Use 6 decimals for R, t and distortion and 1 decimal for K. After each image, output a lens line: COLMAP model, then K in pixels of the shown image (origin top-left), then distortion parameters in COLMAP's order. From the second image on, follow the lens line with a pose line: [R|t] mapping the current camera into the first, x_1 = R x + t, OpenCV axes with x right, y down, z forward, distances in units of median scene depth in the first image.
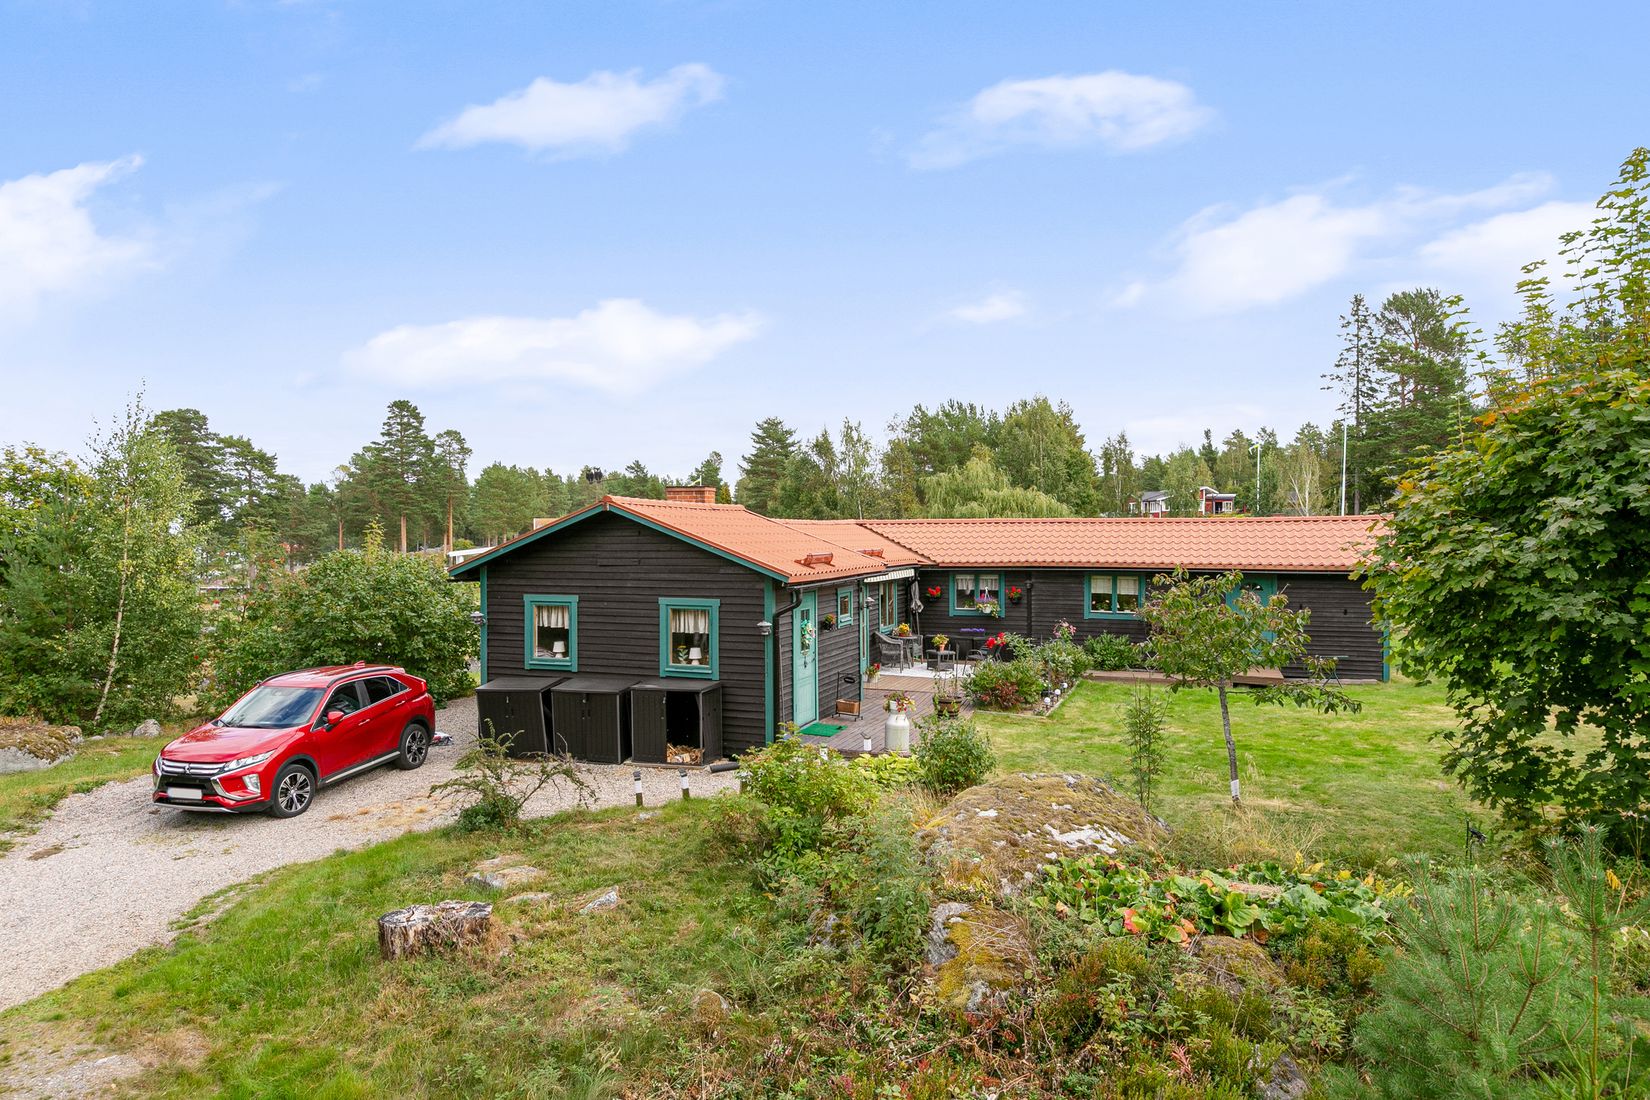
lens RADIAL K [[1094.5, 0, 747.9], [0, 1094.5, 547.6], [0, 0, 1]] dist [0.003499, -0.001724]
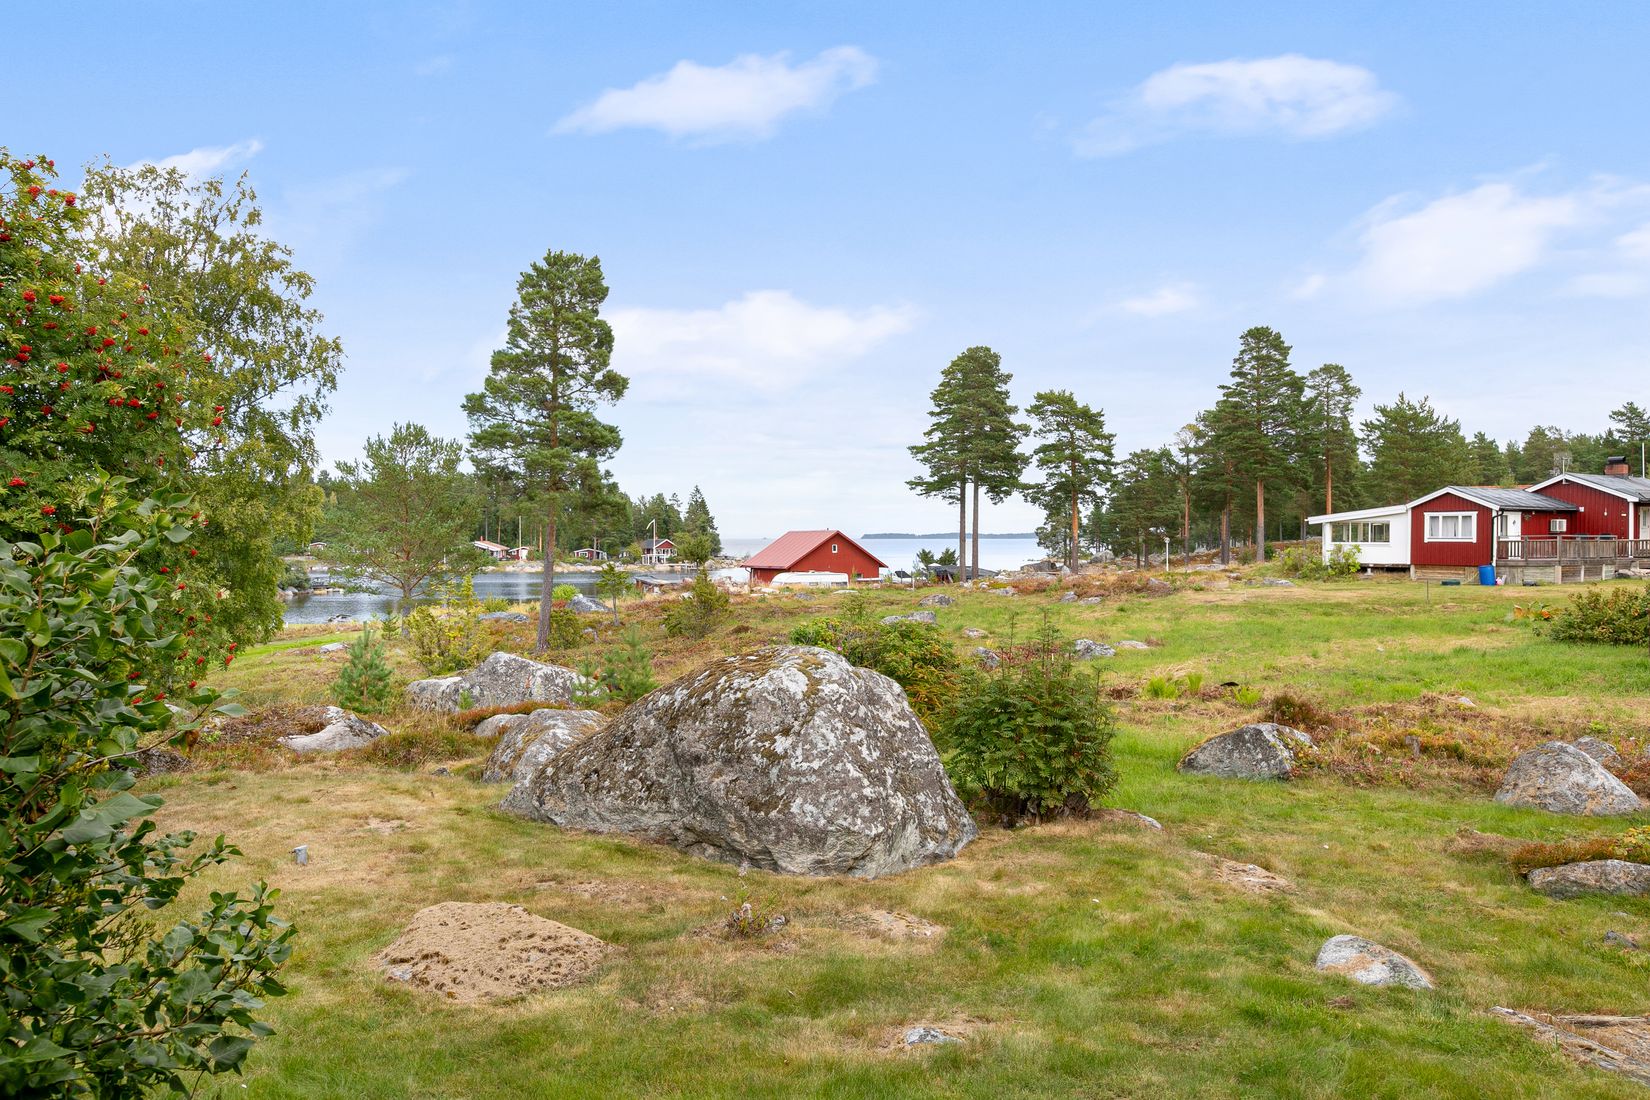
lens RADIAL K [[1029.0, 0, 872.6], [0, 1029.0, 539.8], [0, 0, 1]] dist [-0.002690, -0.000861]
pose [[0.758028, 0.002020, -0.652219, -0.265766], [-0.008891, 0.999934, -0.007237, 0.085115], [0.652162, 0.011285, 0.757996, 1.371487]]
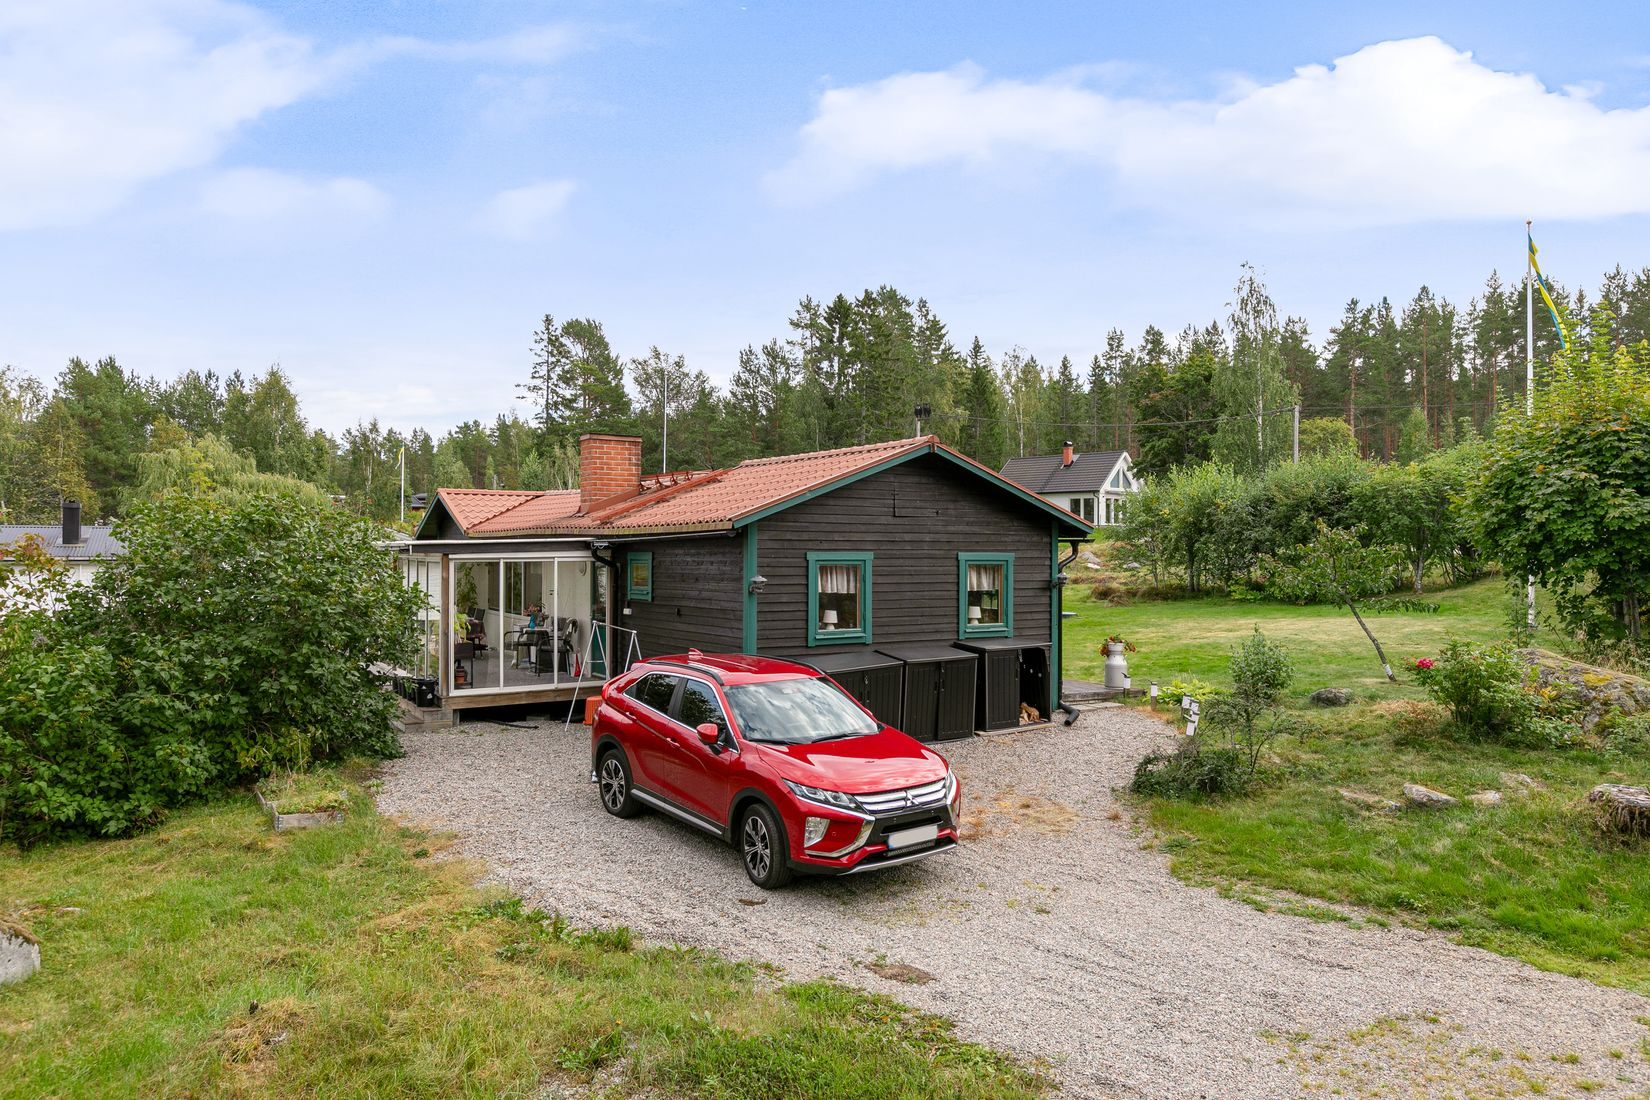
lens RADIAL K [[1152.3, 0, 809.4], [0, 1152.3, 549.7], [0, 0, 1]] dist [0.002232, 0.001222]
pose [[0.576567, 0.002953, 0.817045, -0.849720], [0.005572, 0.999956, -0.007546, 0.045756], [-0.817031, 0.008904, 0.576525, 0.502889]]
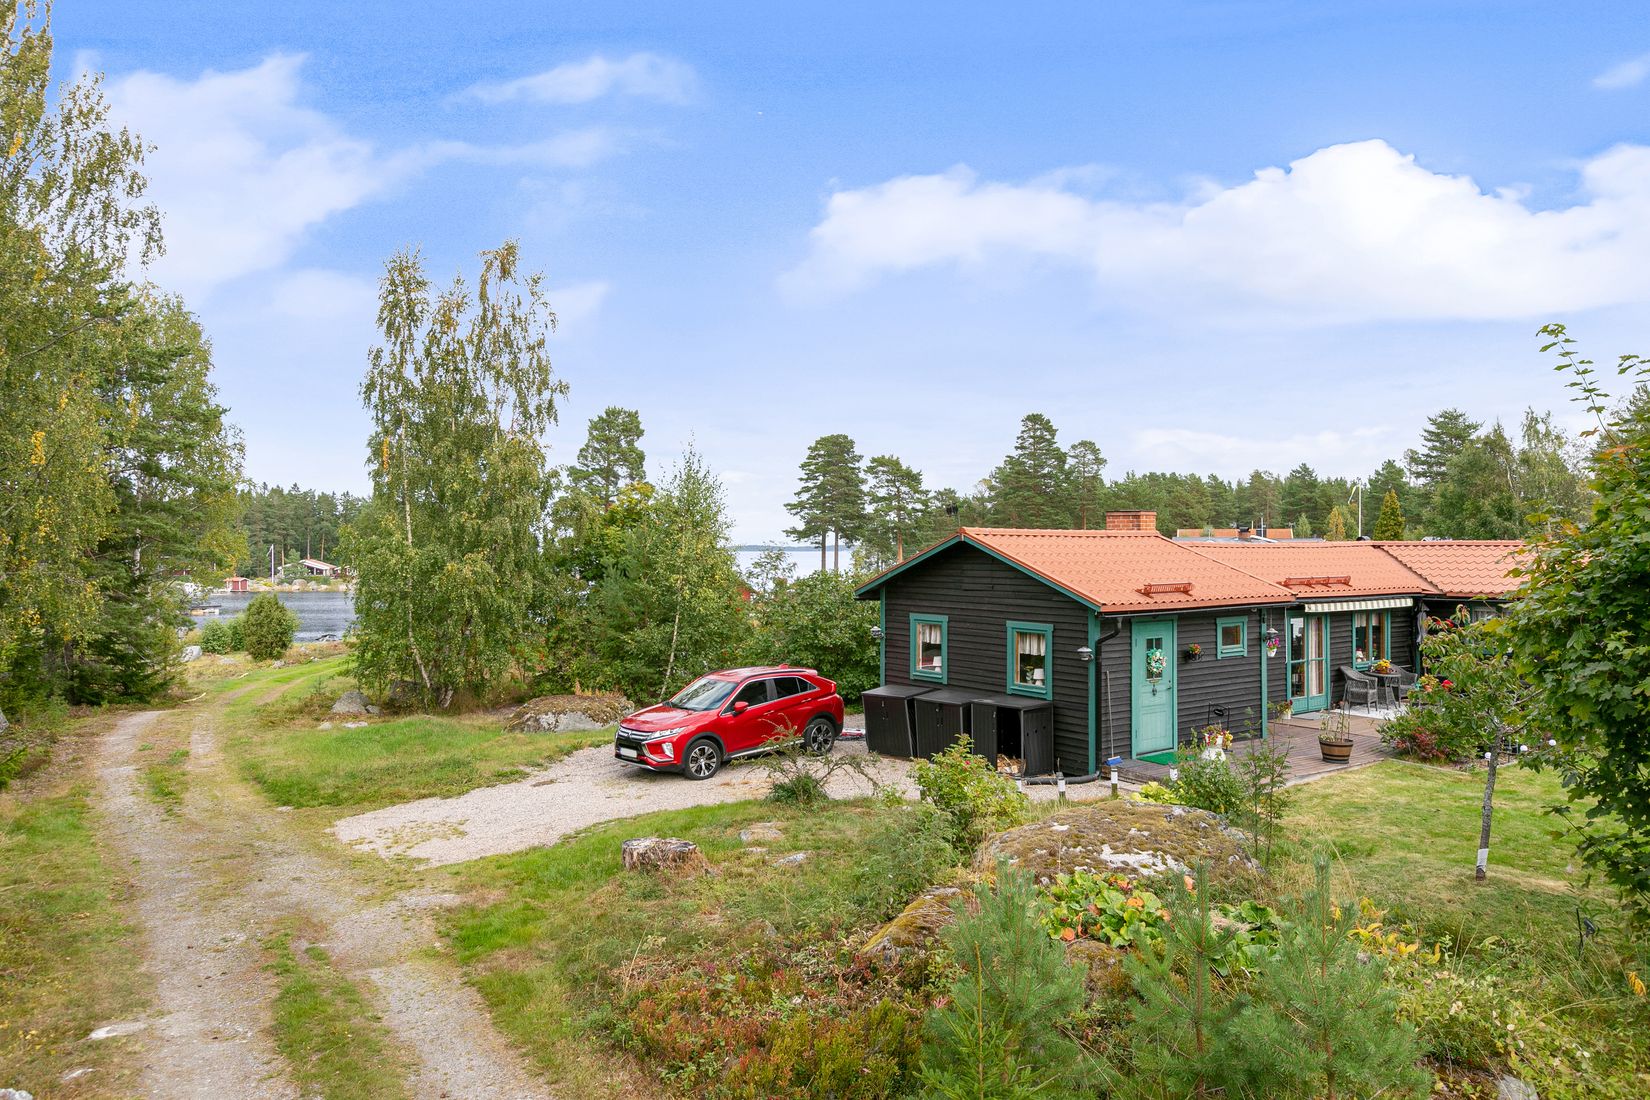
lens RADIAL K [[1152.3, 0, 809.4], [0, 1152.3, 549.7], [0, 0, 1]] dist [0.002232, 0.001222]
pose [[0.849276, 0.006065, -0.527914, 0.325853], [-0.008876, 0.999957, -0.002791, -0.018323], [0.527874, 0.007056, 0.849293, -0.070676]]
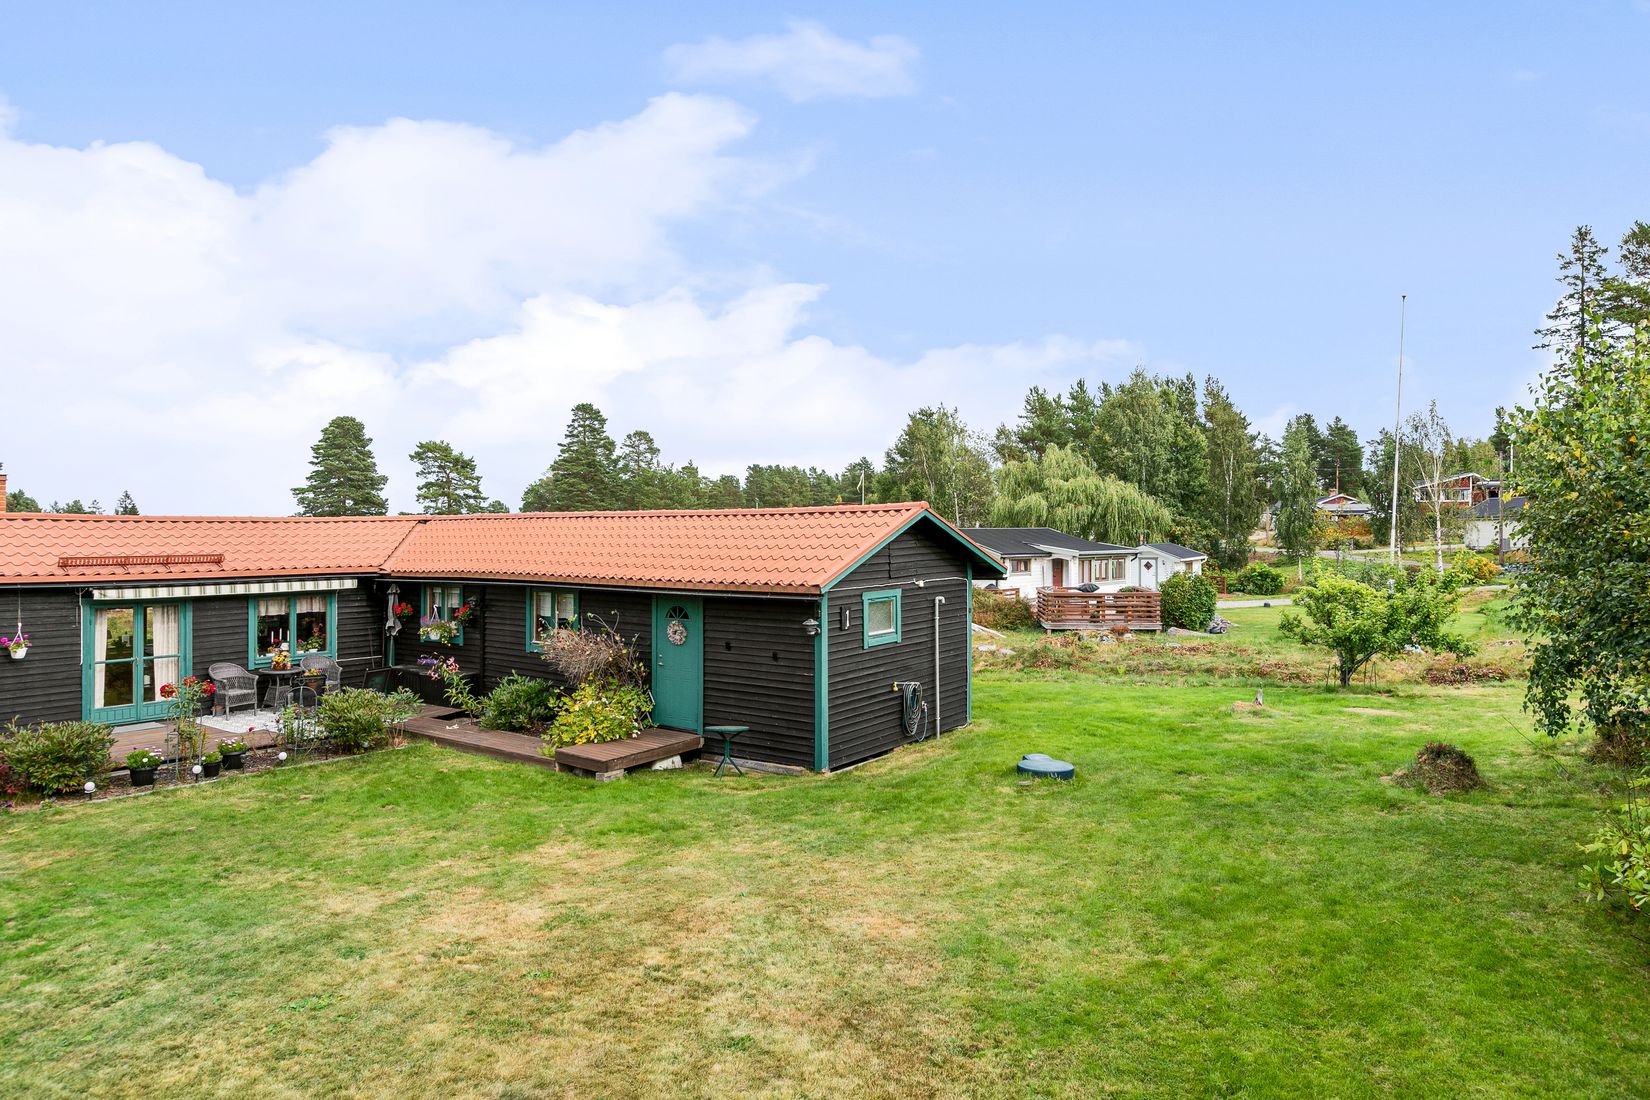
lens RADIAL K [[1029.0, 0, 872.6], [0, 1029.0, 539.8], [0, 0, 1]] dist [-0.002690, -0.000861]
pose [[0.963672, 0.000749, -0.267089, 0.987803], [-0.001369, 0.999997, -0.002135, -0.010177], [0.267086, 0.002423, 0.963670, 0.572630]]
